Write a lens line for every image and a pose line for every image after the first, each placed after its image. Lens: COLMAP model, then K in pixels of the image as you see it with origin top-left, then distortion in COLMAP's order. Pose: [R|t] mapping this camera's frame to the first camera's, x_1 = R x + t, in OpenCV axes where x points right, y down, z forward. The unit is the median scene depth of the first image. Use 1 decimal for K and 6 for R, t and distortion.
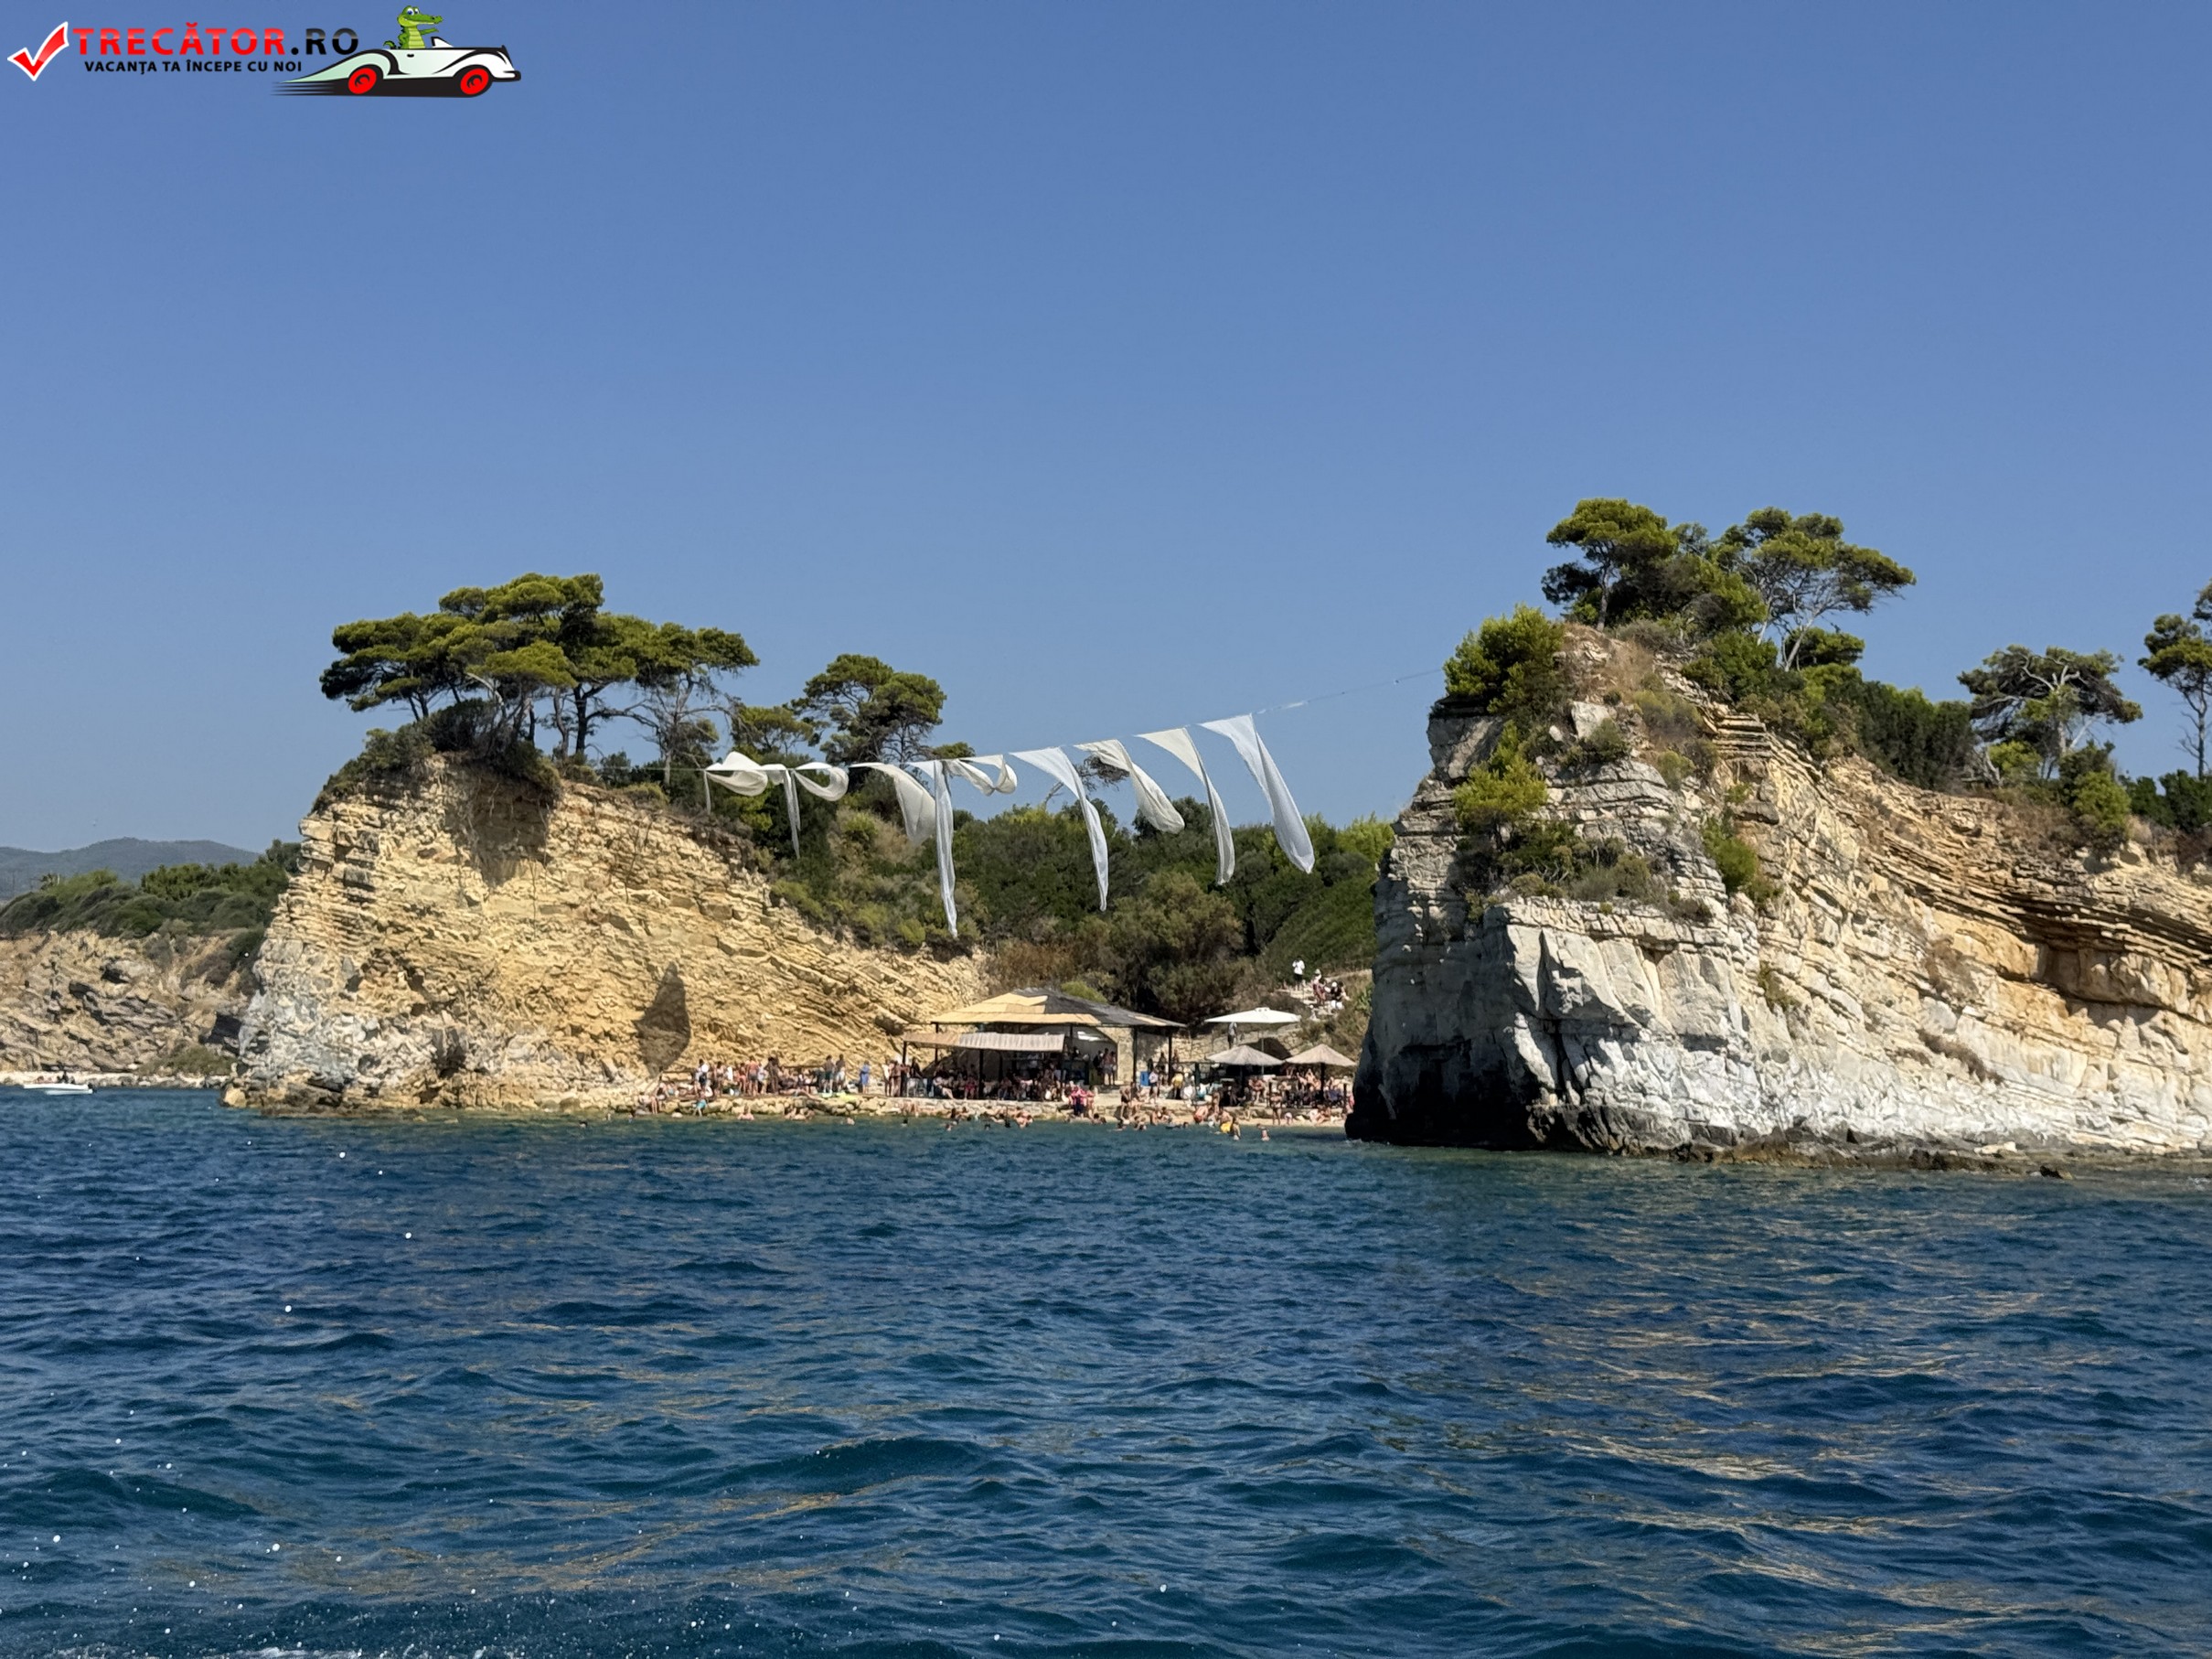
lens RADIAL K [[3096.4, 0, 1107.2], [0, 3096.4, 782.7], [0, 0, 1]] dist [0.109989, 0.000000]
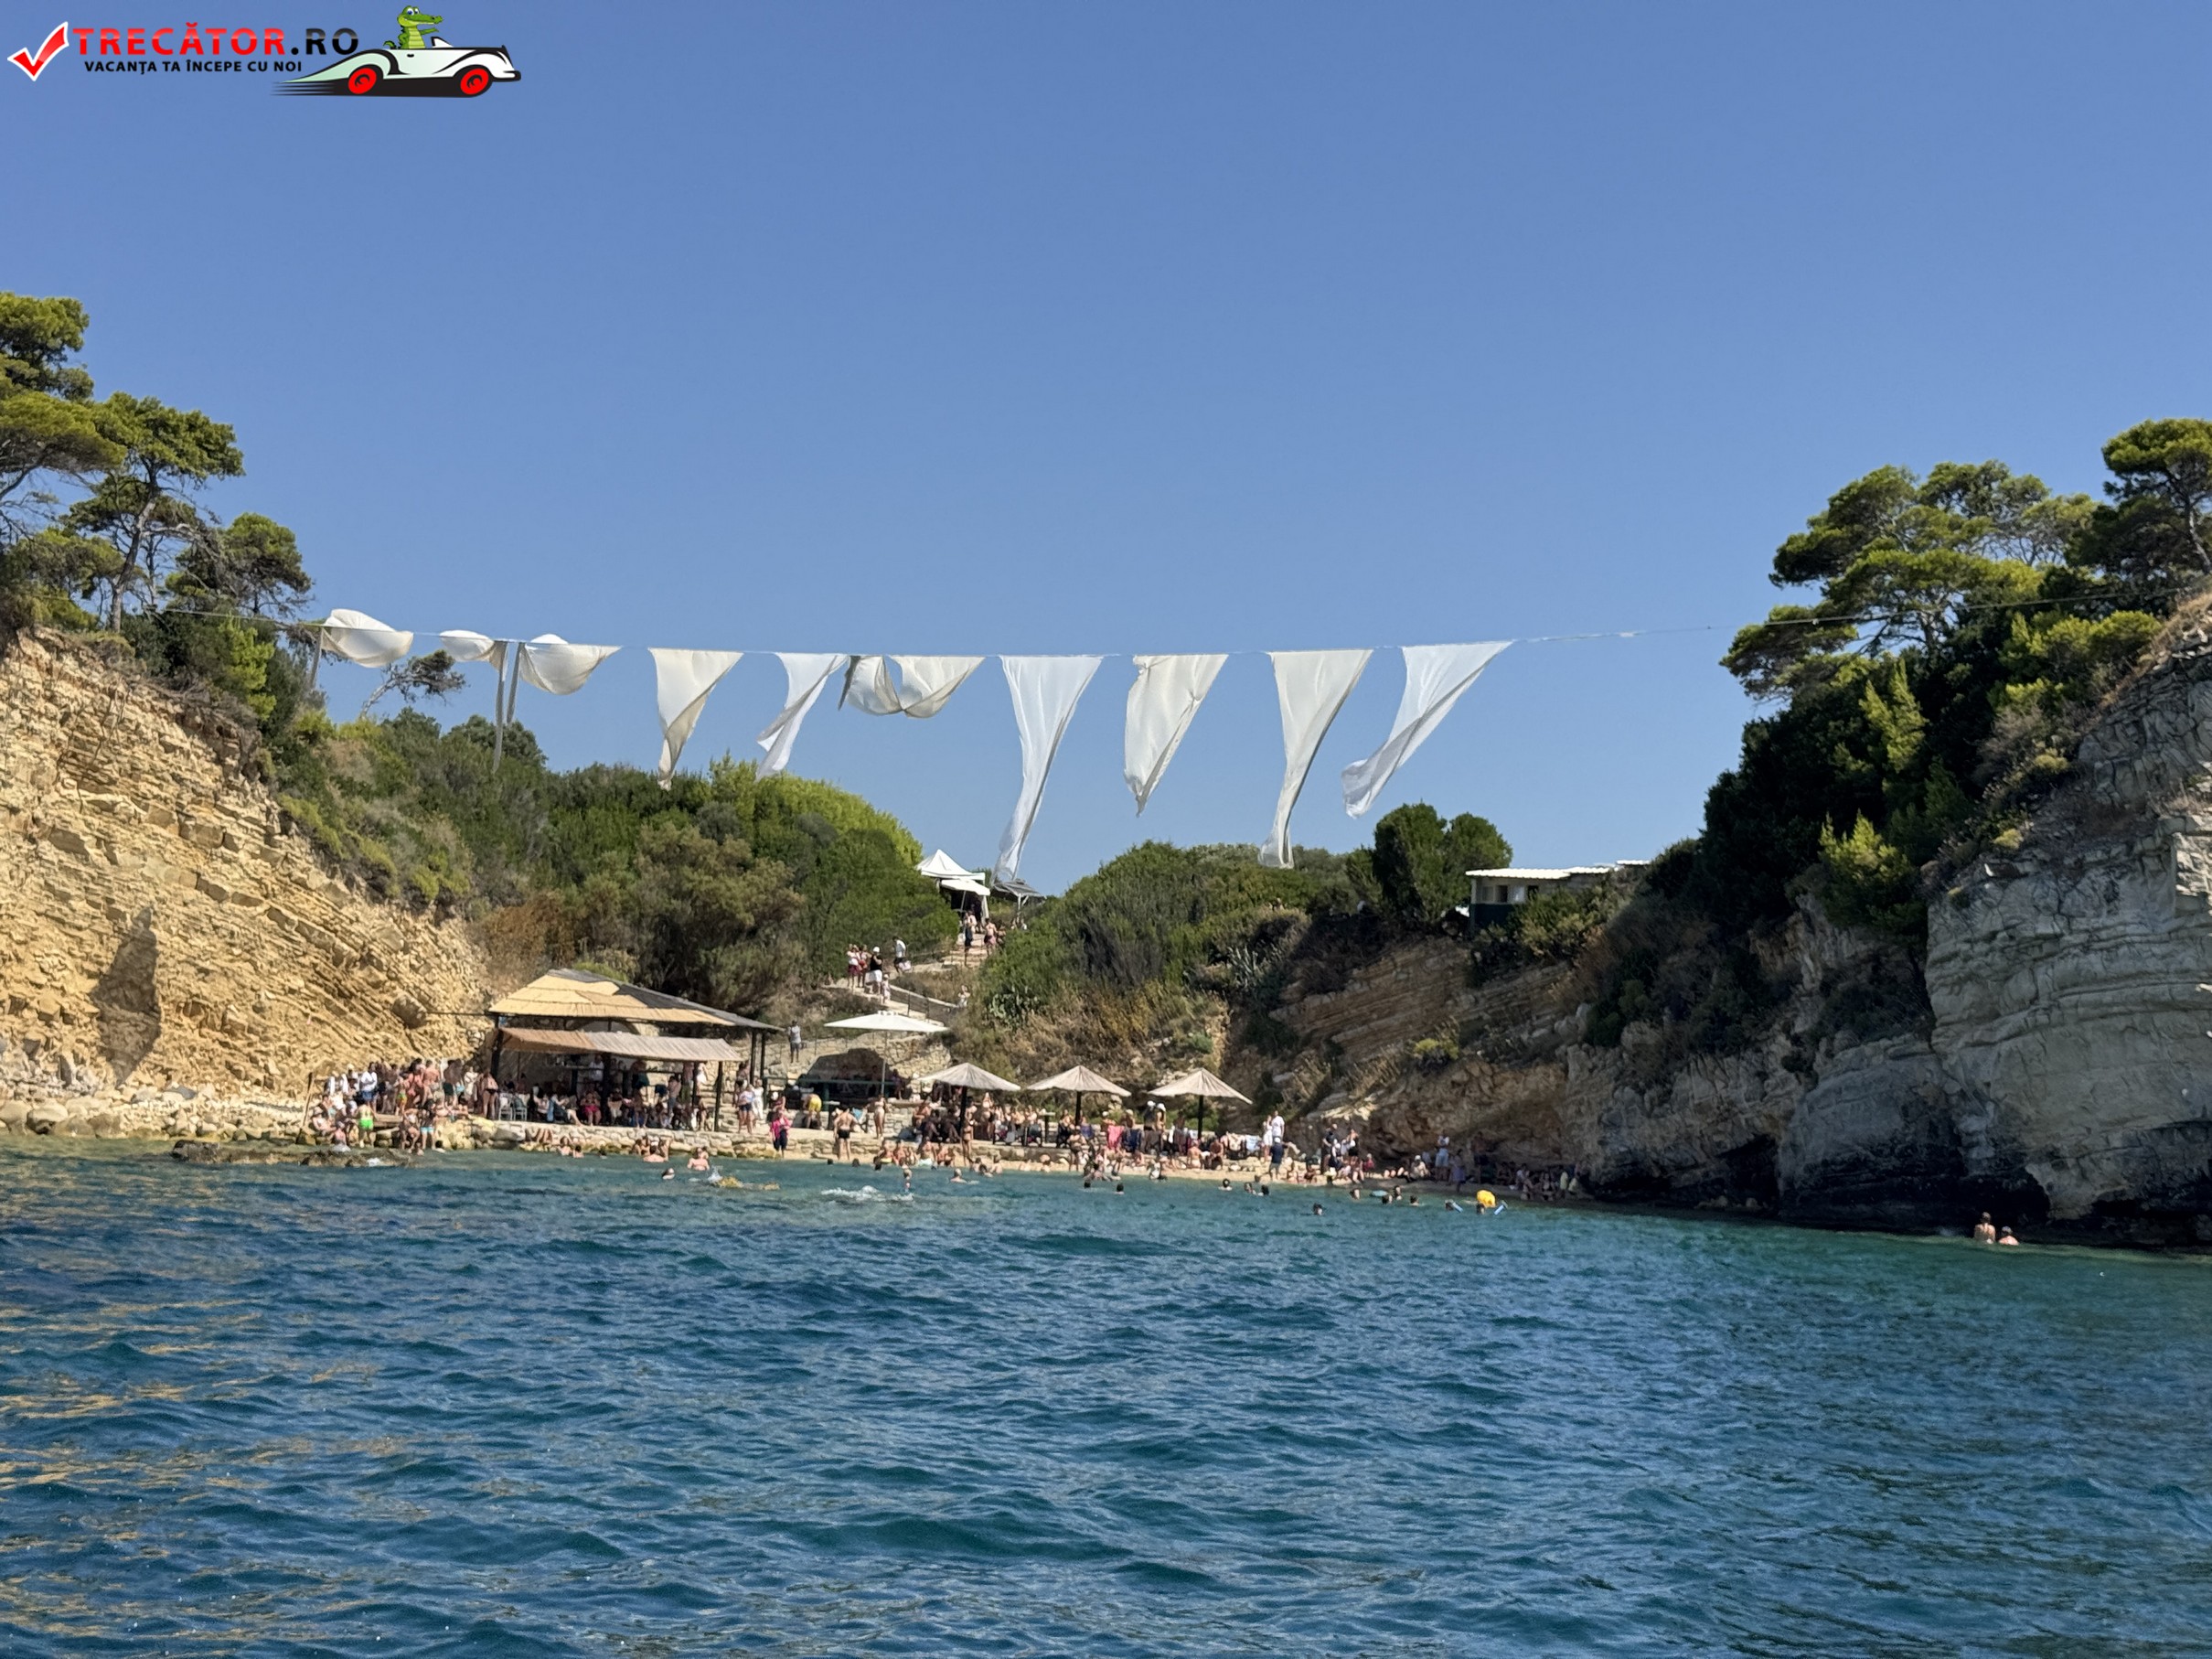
lens RADIAL K [[3096.4, 0, 1080.5], [0, 3096.4, 784.7], [0, 0, 1]] dist [0.109989, 0.000000]
pose [[0.826232, 0.082878, 0.557201, -0.361567], [-0.087216, 0.996012, -0.018820, 0.028216], [-0.556538, -0.033047, 0.830164, 0.352679]]
